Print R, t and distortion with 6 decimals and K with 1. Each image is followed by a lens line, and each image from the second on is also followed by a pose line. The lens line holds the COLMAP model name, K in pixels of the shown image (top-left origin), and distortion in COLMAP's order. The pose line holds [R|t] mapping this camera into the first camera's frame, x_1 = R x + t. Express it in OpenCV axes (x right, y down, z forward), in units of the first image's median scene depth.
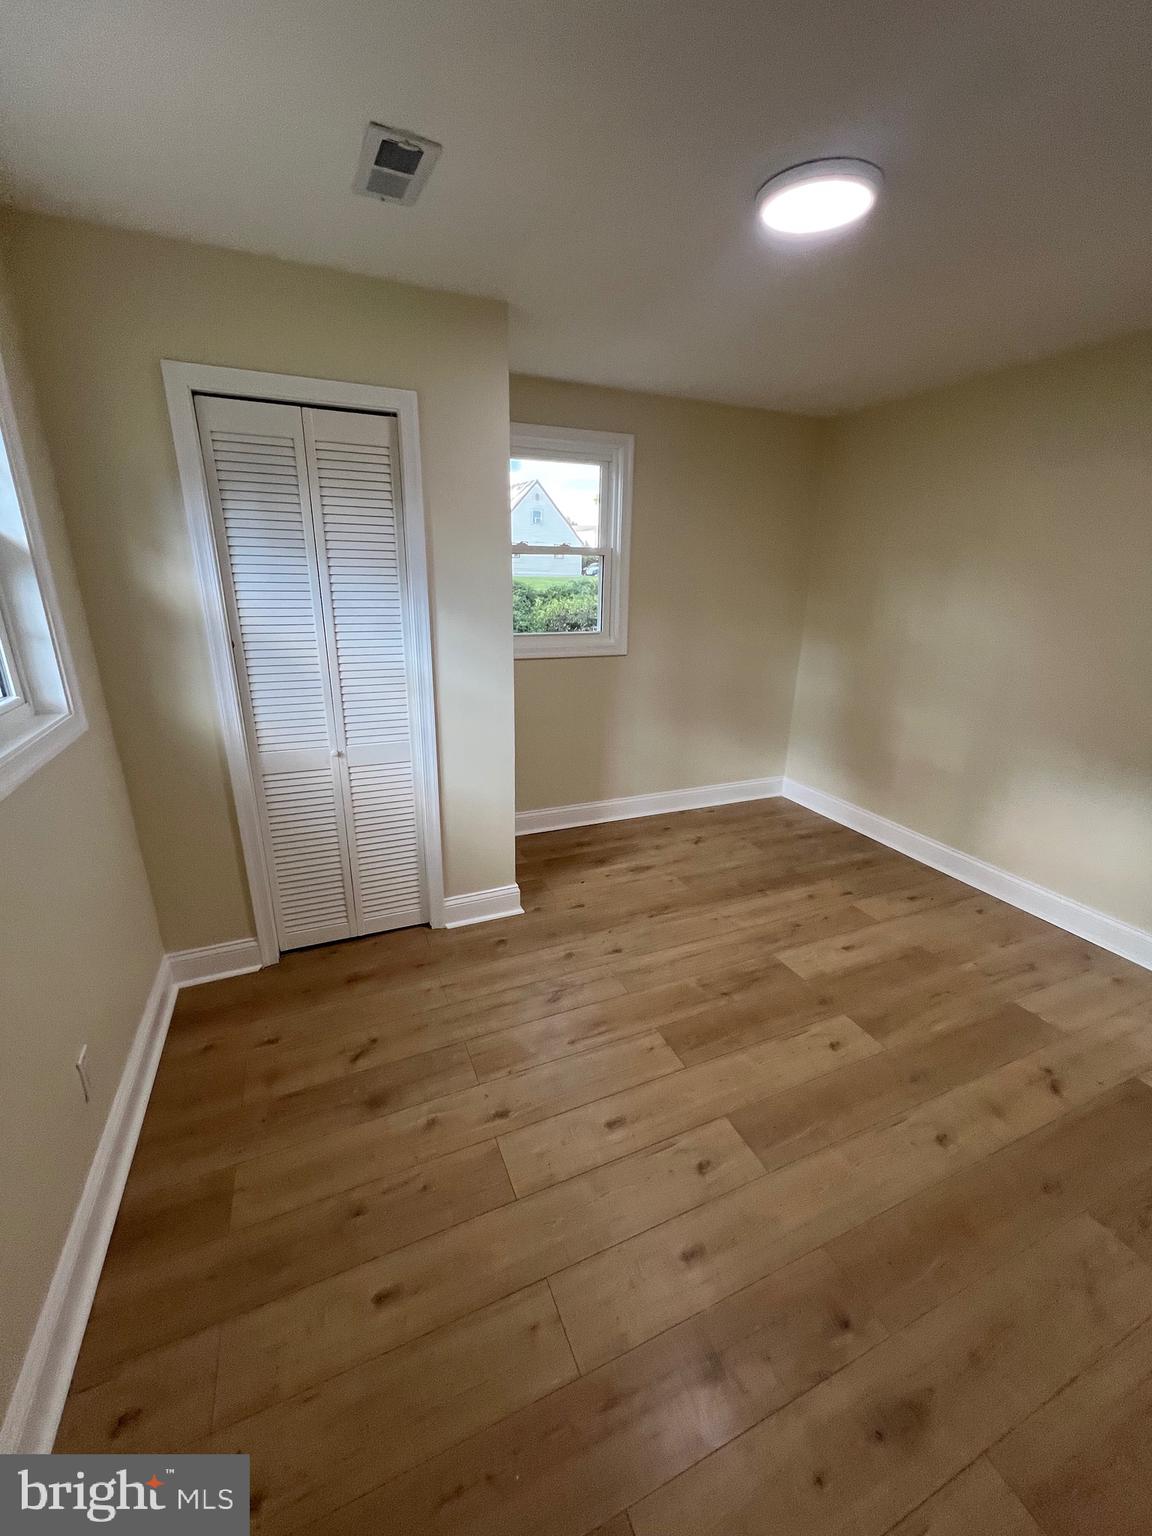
lens RADIAL K [[613.8, 0, 577.4], [0, 613.8, 769.9], [0, 0, 1]] dist [-0.002175, 0.000198]
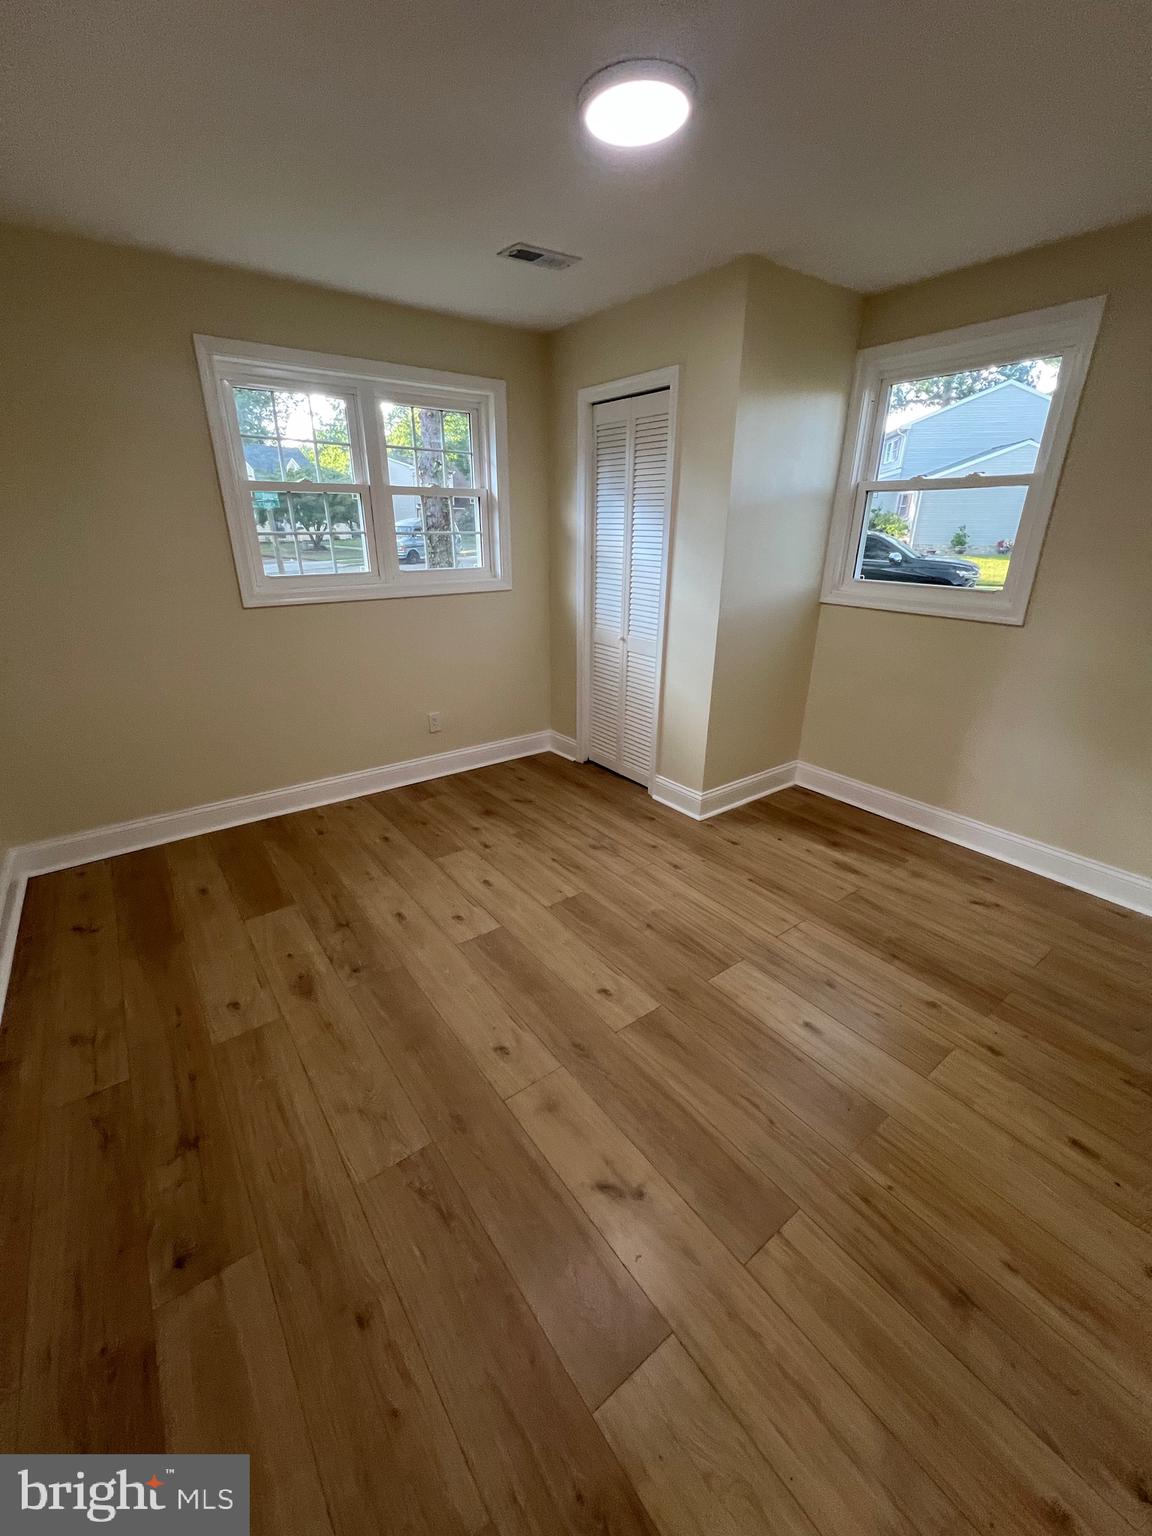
lens RADIAL K [[613.8, 0, 577.4], [0, 613.8, 769.9], [0, 0, 1]] dist [-0.002175, 0.000198]
pose [[0.234283, 0.347649, -0.907883, 0.996860], [-0.307942, 0.912323, 0.269884, -0.101140], [0.922108, 0.216347, 0.320798, 0.488940]]
